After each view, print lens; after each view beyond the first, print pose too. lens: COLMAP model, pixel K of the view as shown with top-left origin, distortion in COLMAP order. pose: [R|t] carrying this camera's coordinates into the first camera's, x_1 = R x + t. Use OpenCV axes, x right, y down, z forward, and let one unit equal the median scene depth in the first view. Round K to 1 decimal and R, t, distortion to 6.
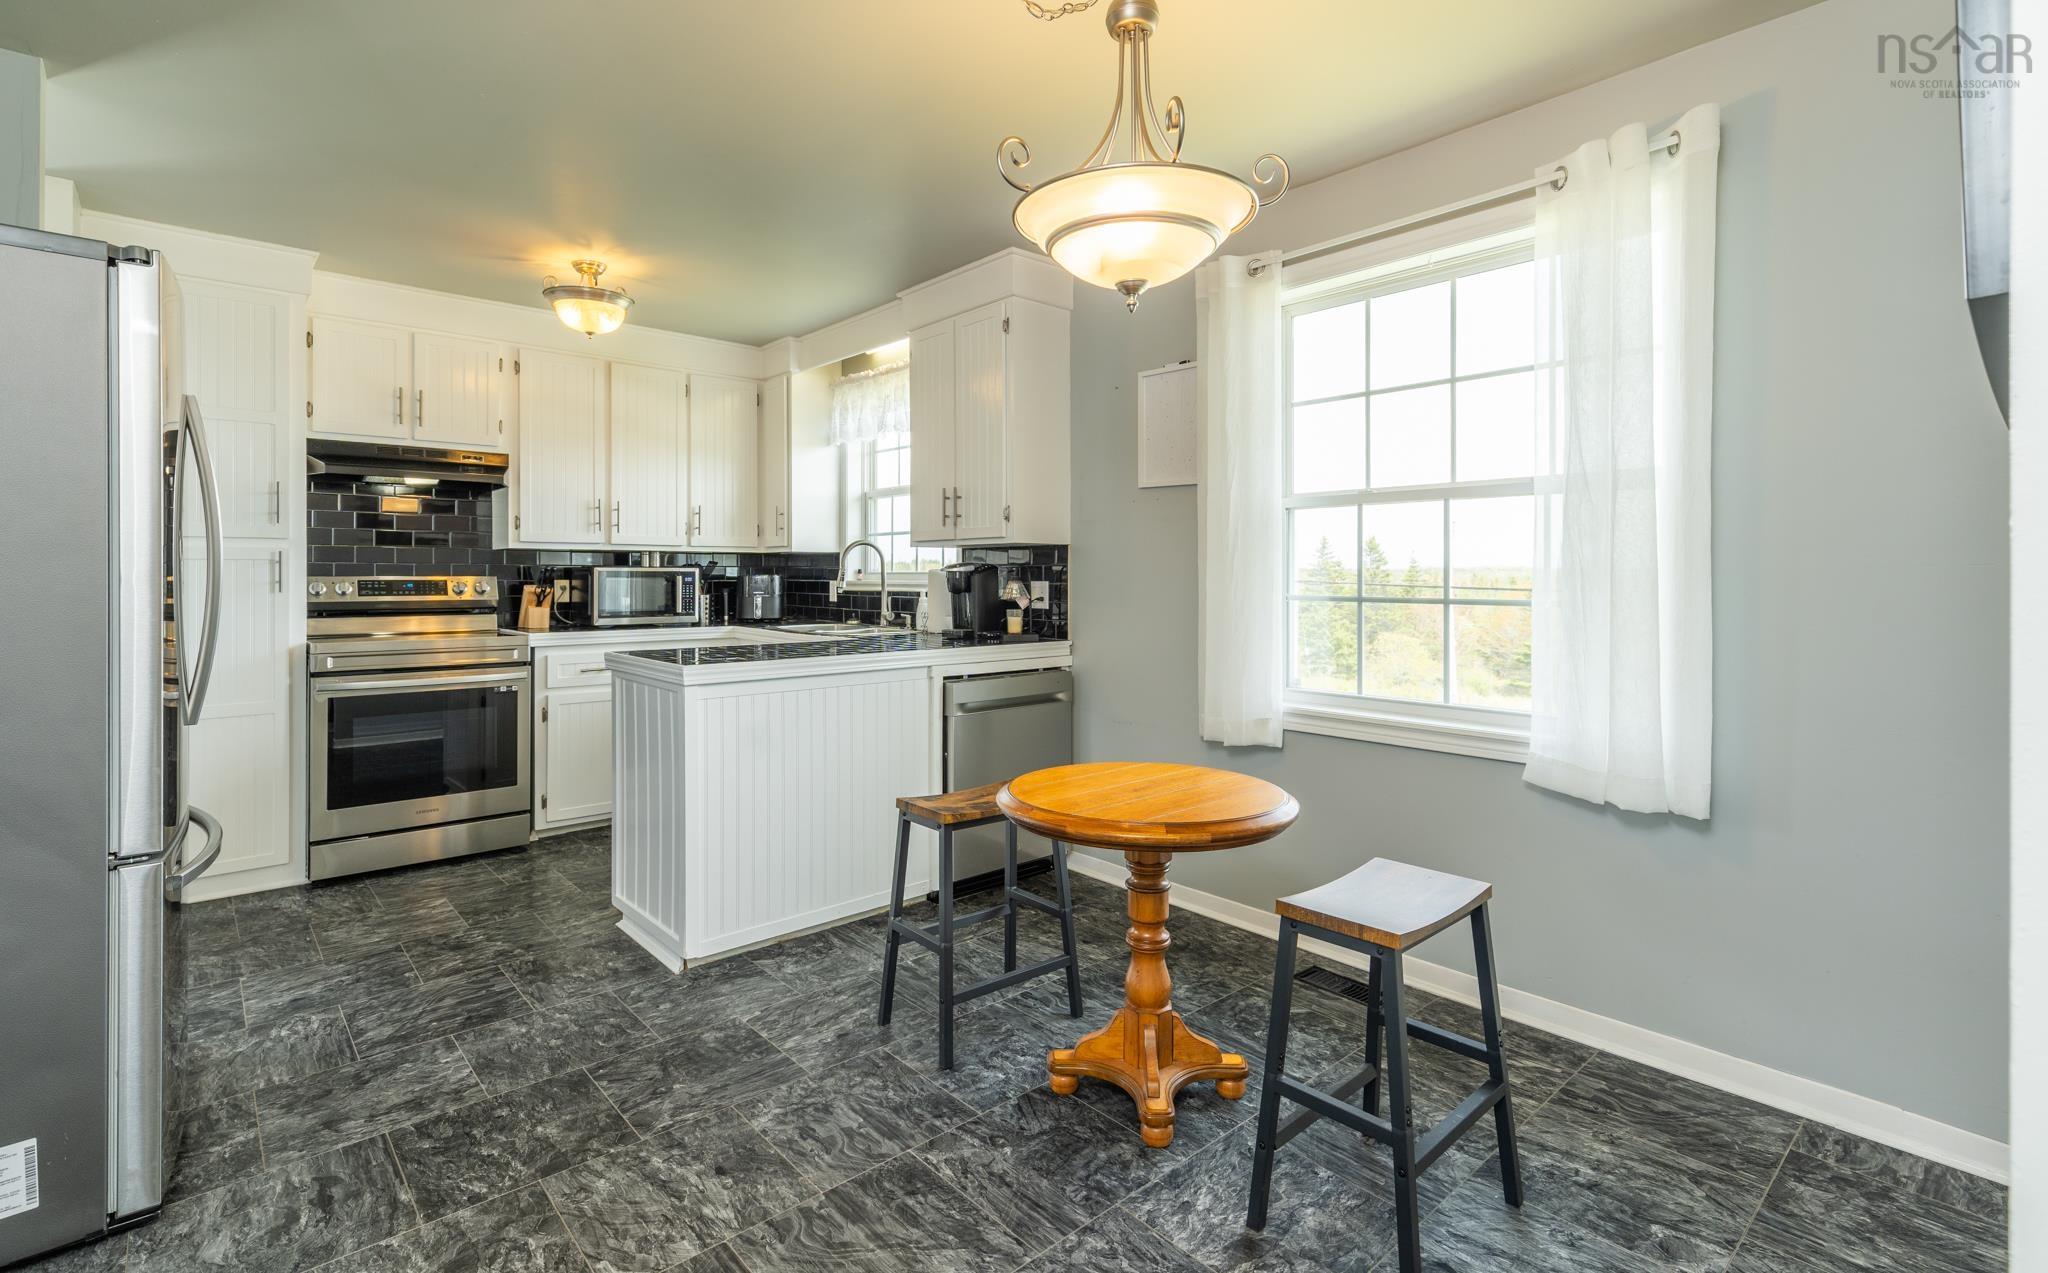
lens RADIAL K [[936.9, 0, 1019.7], [0, 936.9, 568.8], [0, 0, 1]] dist [-0.001055, -0.000130]
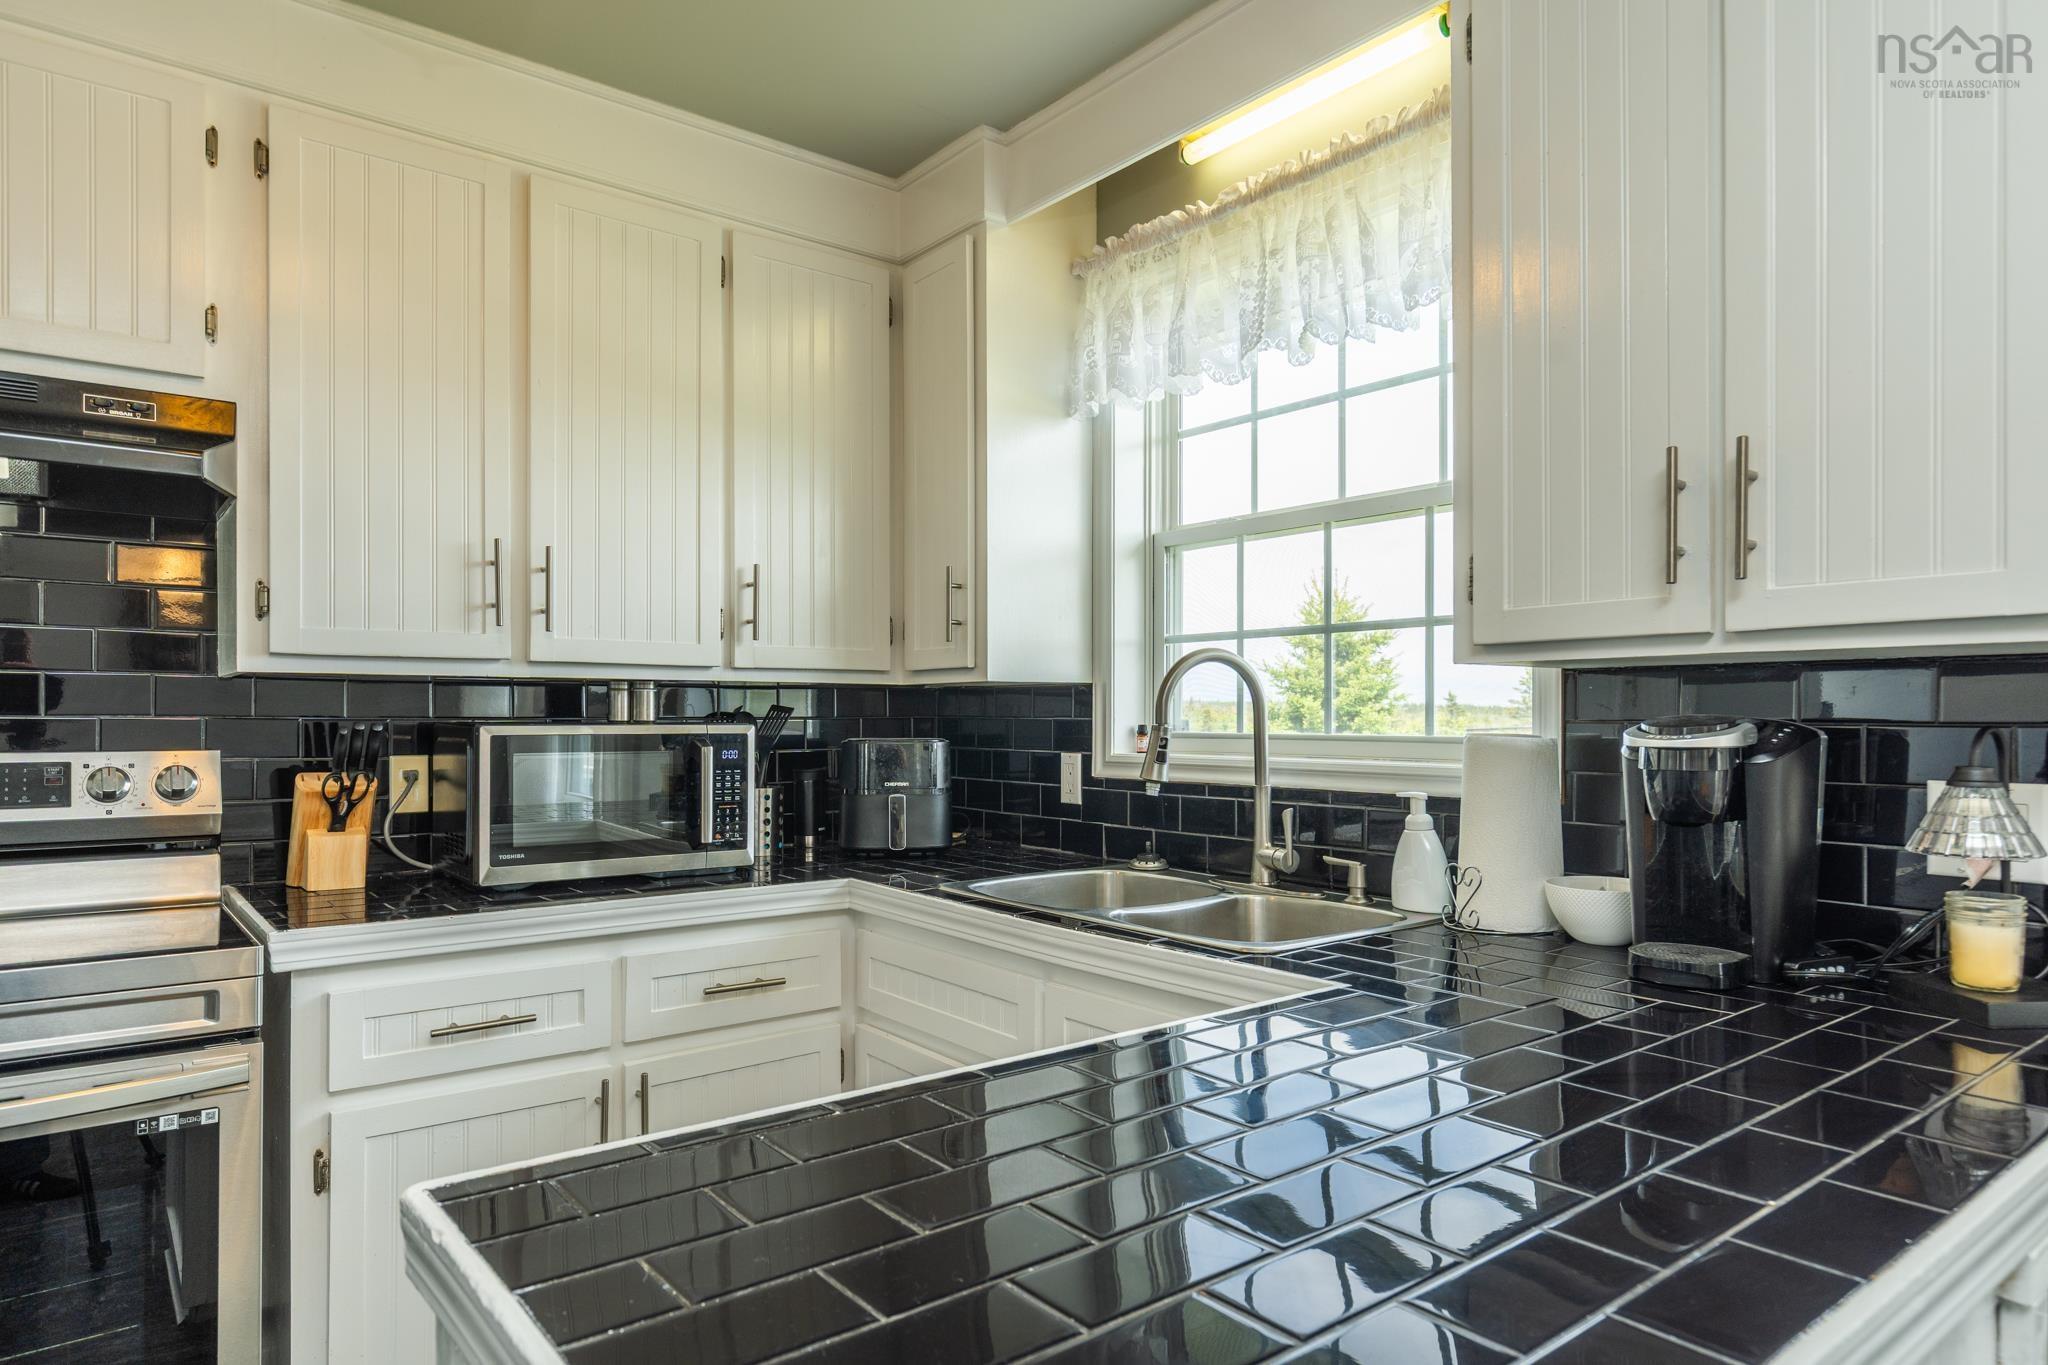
lens RADIAL K [[1218.7, 0, 1029.0], [0, 1218.7, 700.9], [0, 0, 1]] dist [0.003050, 0.000801]
pose [[0.998258, -0.001311, -0.058980, -0.205446], [0.001011, 0.999986, -0.005119, -0.007954], [0.058986, 0.005051, 0.998246, 0.518150]]
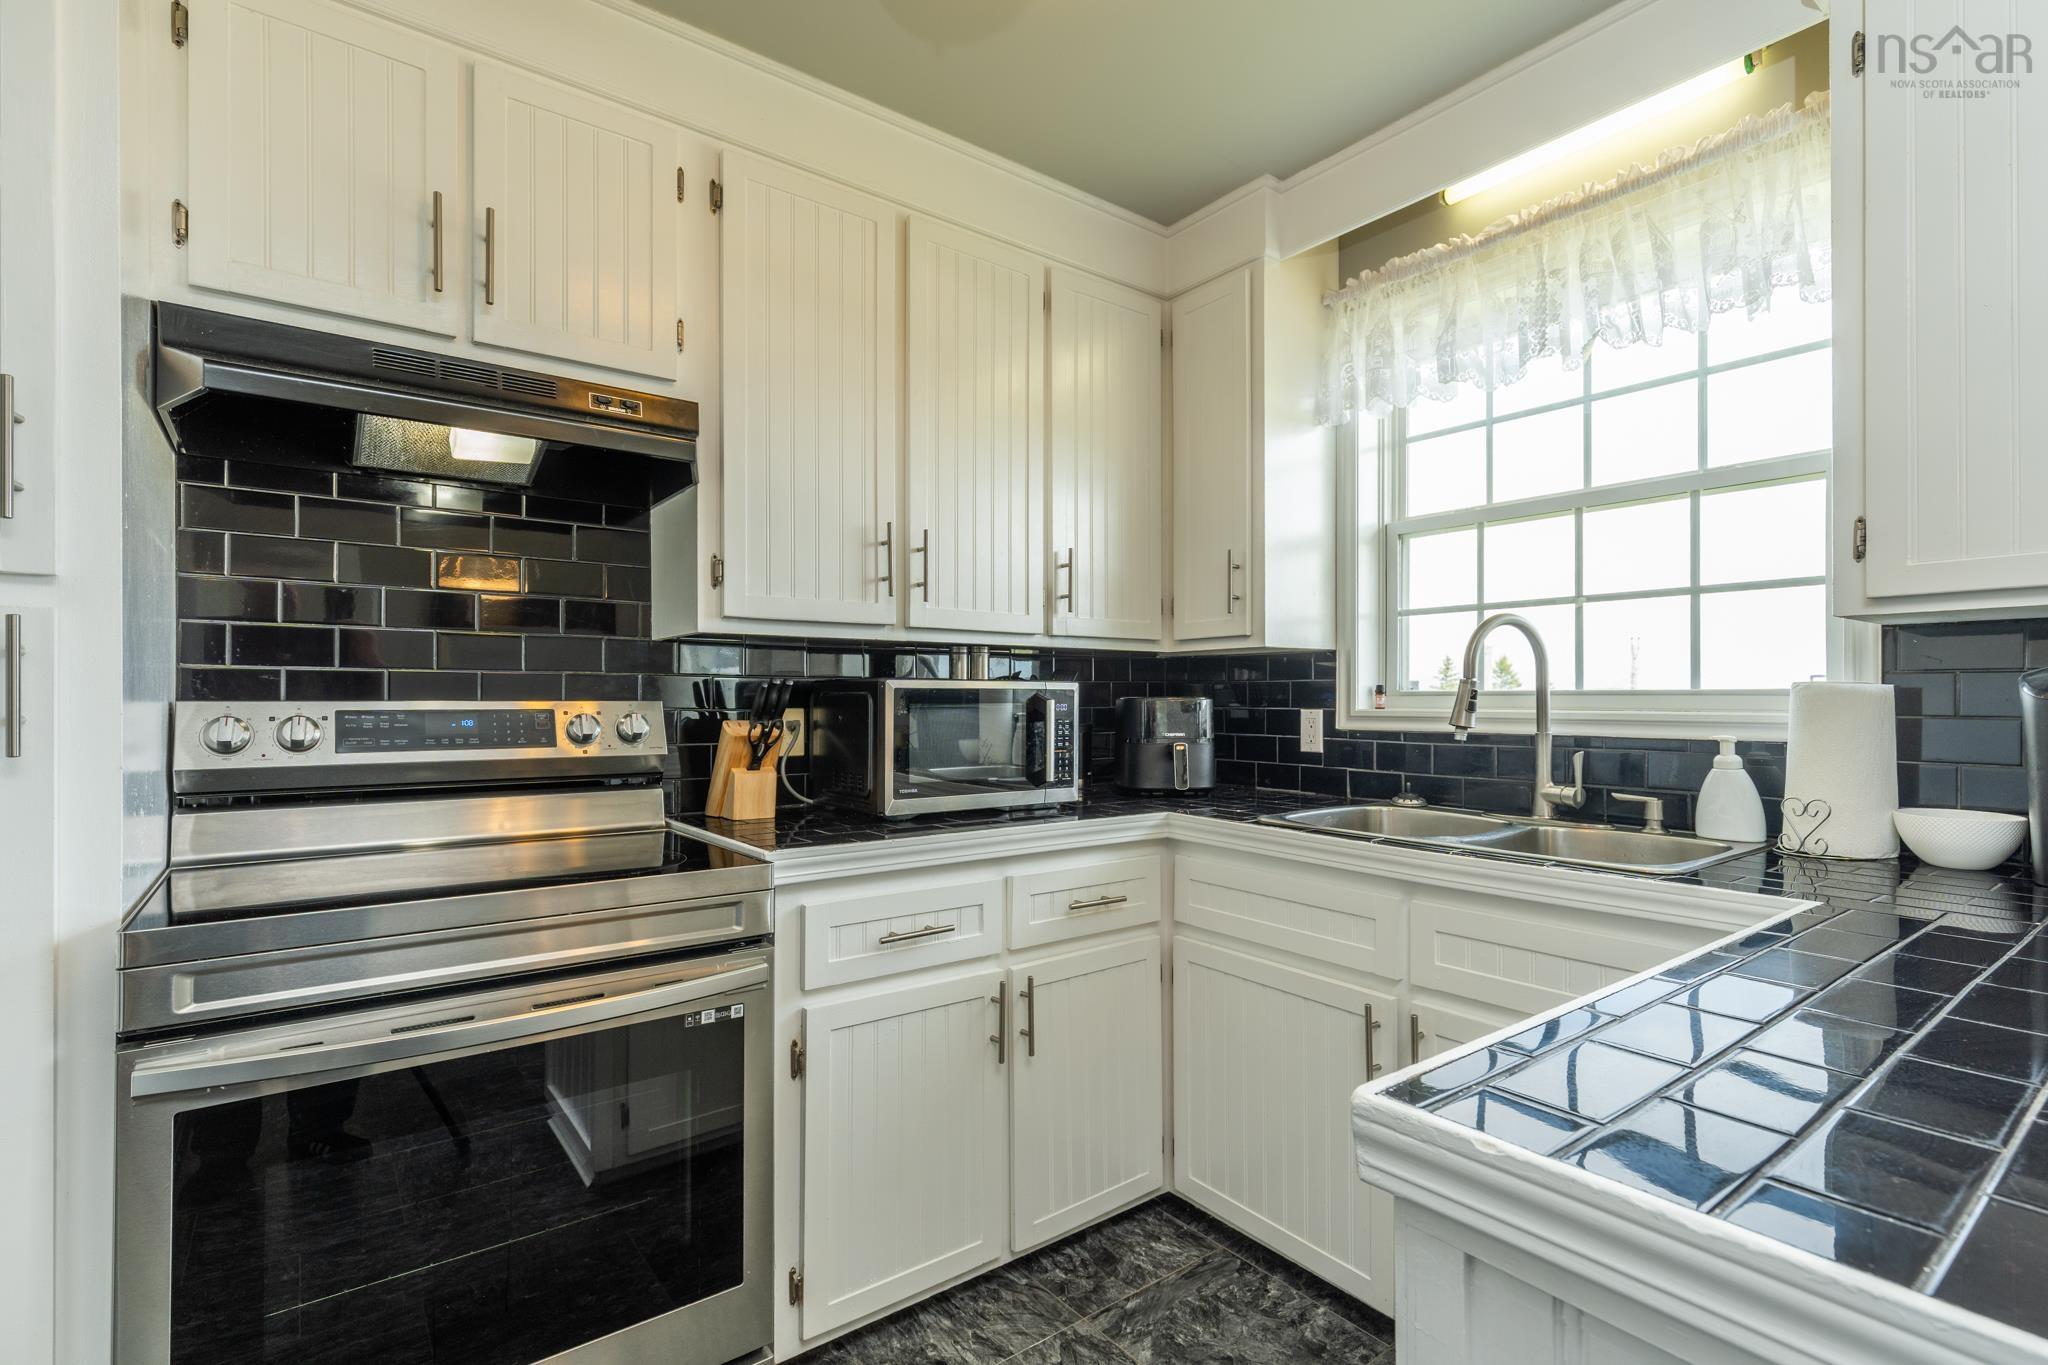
lens RADIAL K [[947.3, 0, 1016.2], [0, 947.3, 688.6], [0, 0, 1]] dist [0.002033, 0.000337]
pose [[0.996321, -0.001477, -0.085687, -0.341529], [0.001153, 0.999992, -0.003827, 0.004087], [0.085692, 0.003714, 0.996315, 0.550444]]
